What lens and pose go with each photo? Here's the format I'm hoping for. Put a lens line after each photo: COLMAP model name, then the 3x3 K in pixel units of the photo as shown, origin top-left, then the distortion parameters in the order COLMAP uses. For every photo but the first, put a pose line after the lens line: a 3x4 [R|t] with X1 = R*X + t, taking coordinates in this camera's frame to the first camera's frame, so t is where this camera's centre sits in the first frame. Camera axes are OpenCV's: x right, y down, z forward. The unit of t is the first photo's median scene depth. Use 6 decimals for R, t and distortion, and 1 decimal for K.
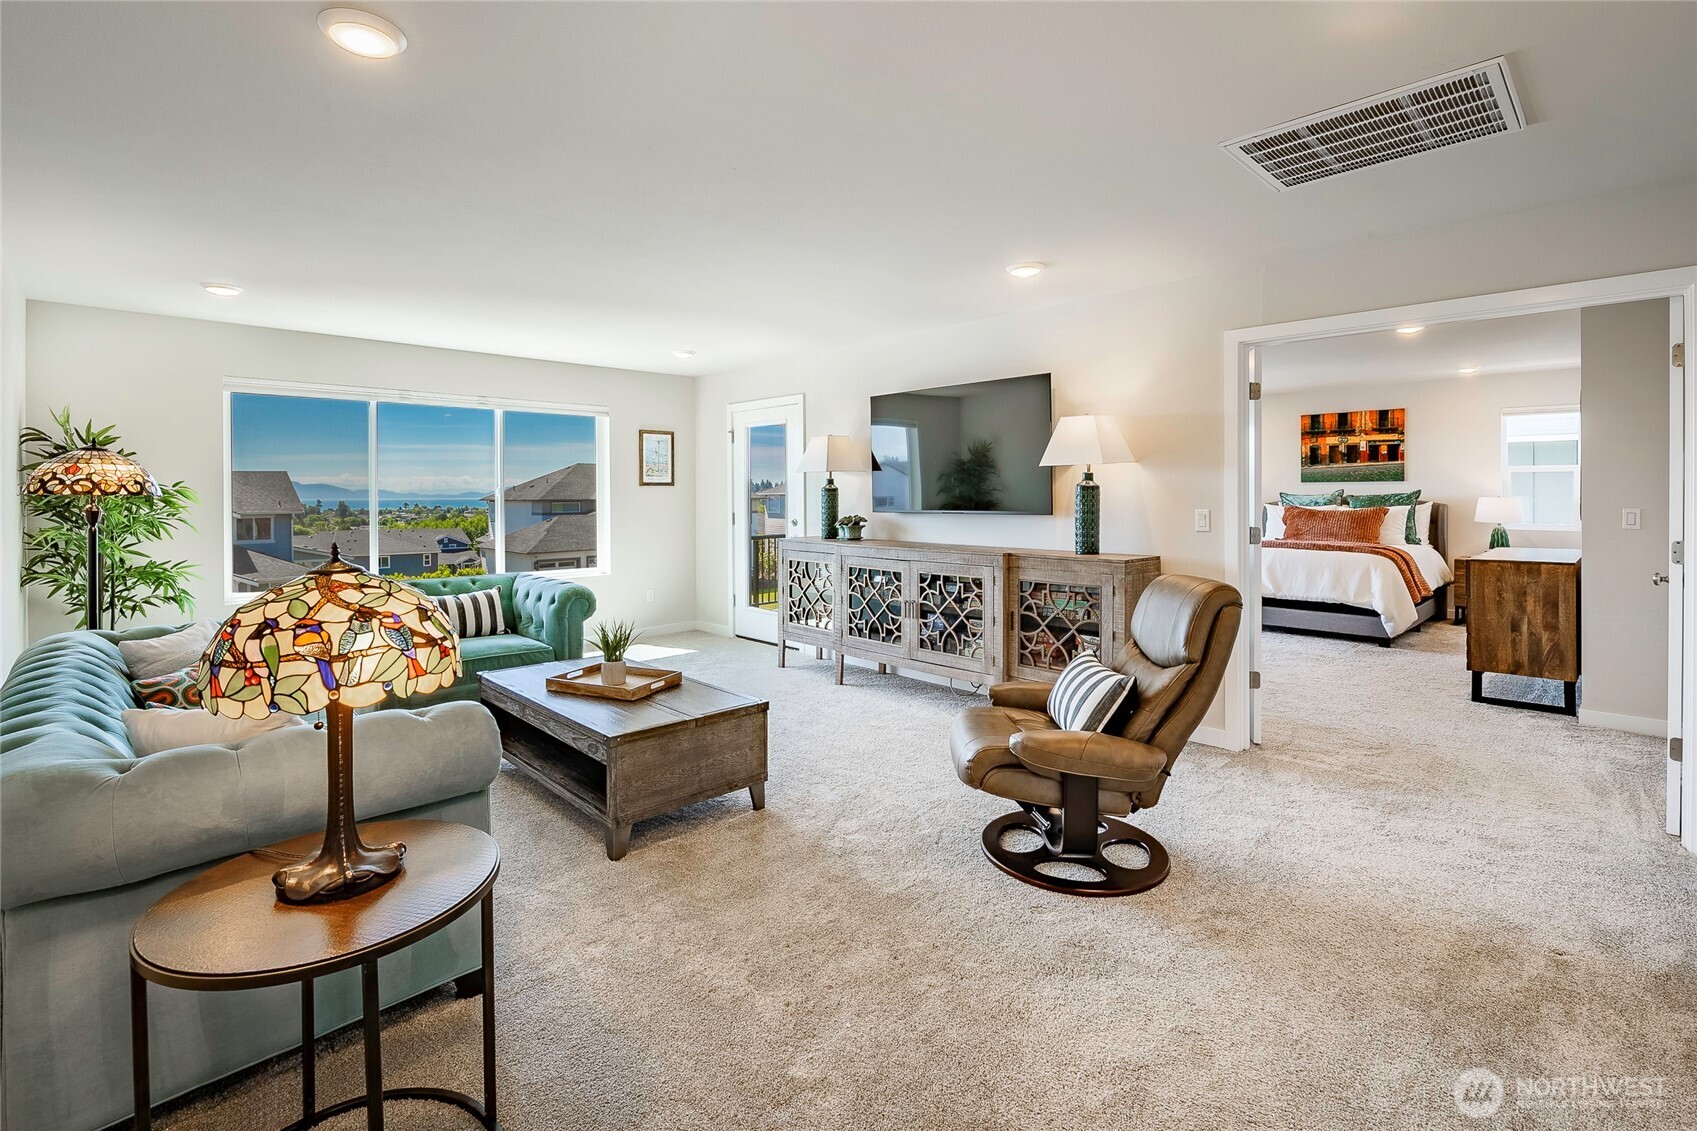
lens RADIAL K [[756.9, 0, 860.1], [0, 756.9, 501.5], [0, 0, 1]] dist [-0.001570, -0.000171]
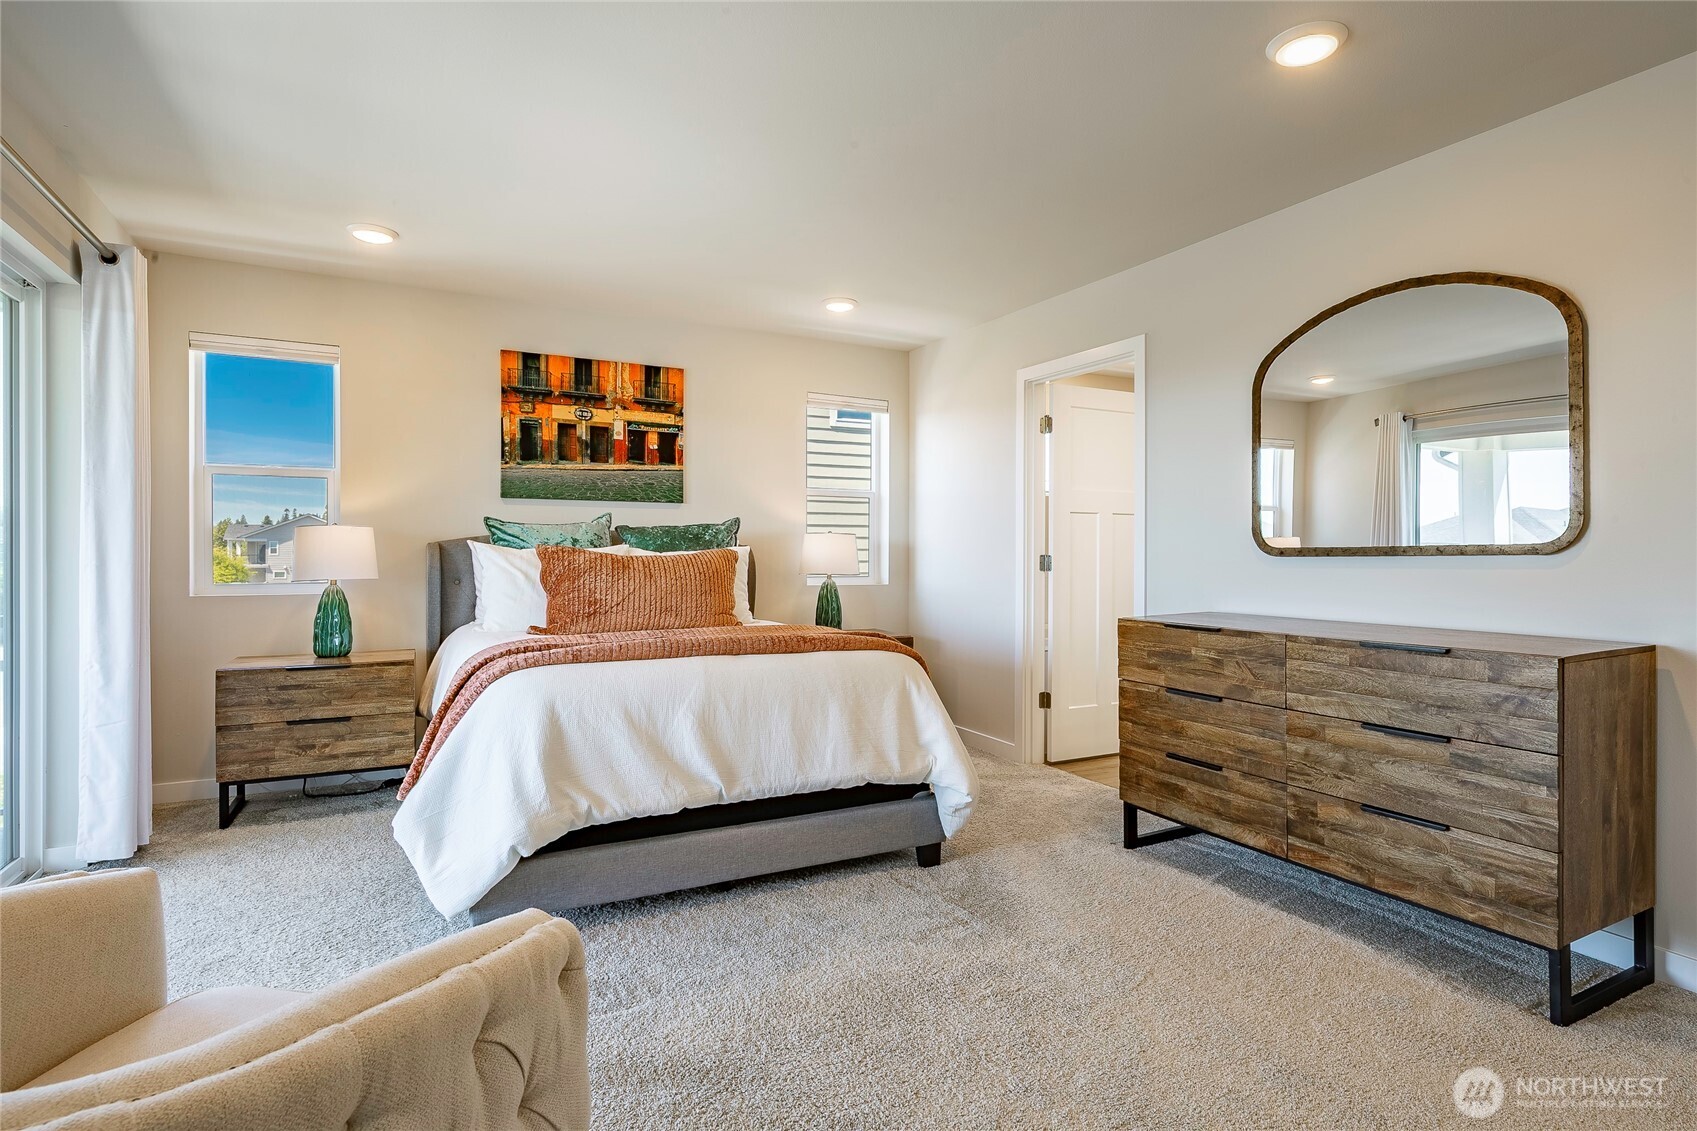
lens RADIAL K [[873.5, 0, 844.4], [0, 873.5, 551.2], [0, 0, 1]] dist [-0.000143, -0.000036]
pose [[0.290813, 0.006463, 0.956758, 0.153683], [0.005311, 0.999951, -0.008369, 0.013185], [-0.956765, 0.007515, 0.290764, 0.699981]]
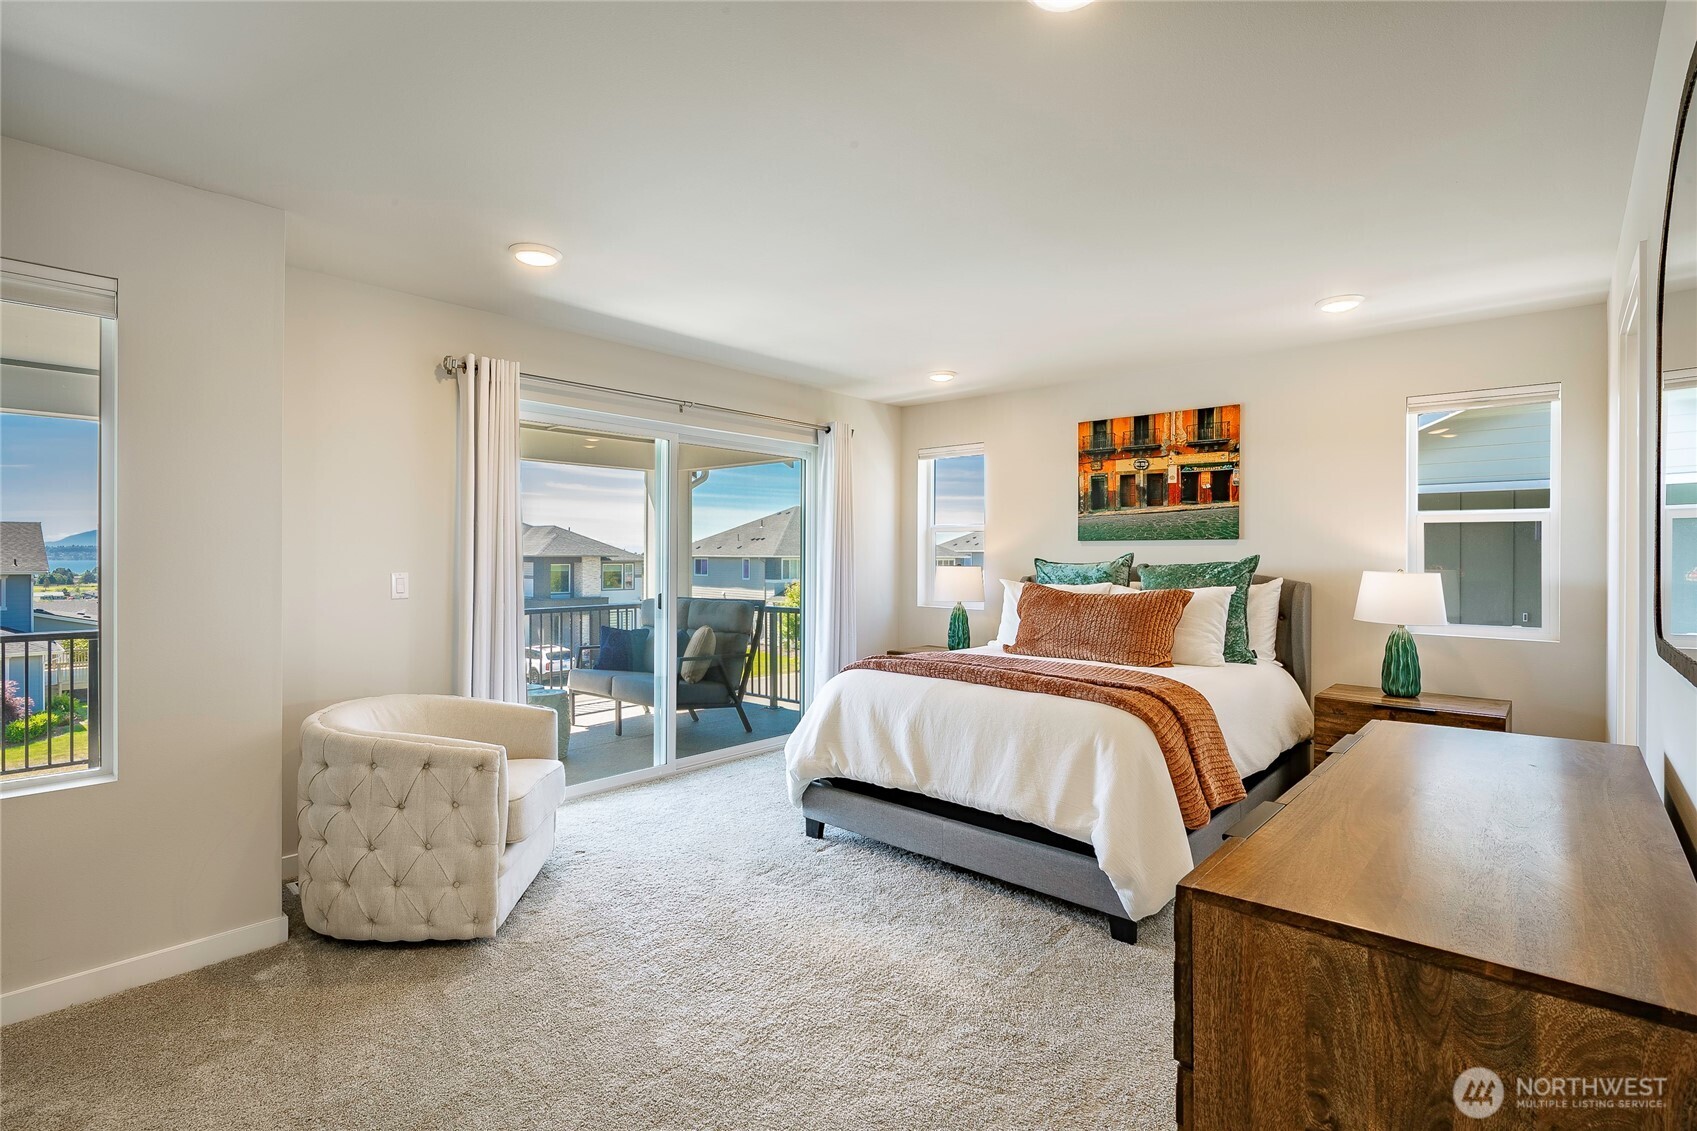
lens RADIAL K [[784.1, 0, 849.8], [0, 784.1, 563.0], [0, 0, 1]] dist [-0.009694, 0.000569]
pose [[0.997826, 0.007631, 0.065464, 0.401939], [-0.007445, 0.999968, -0.003075, -0.005985], [-0.065485, 0.002581, 0.997850, 0.456694]]
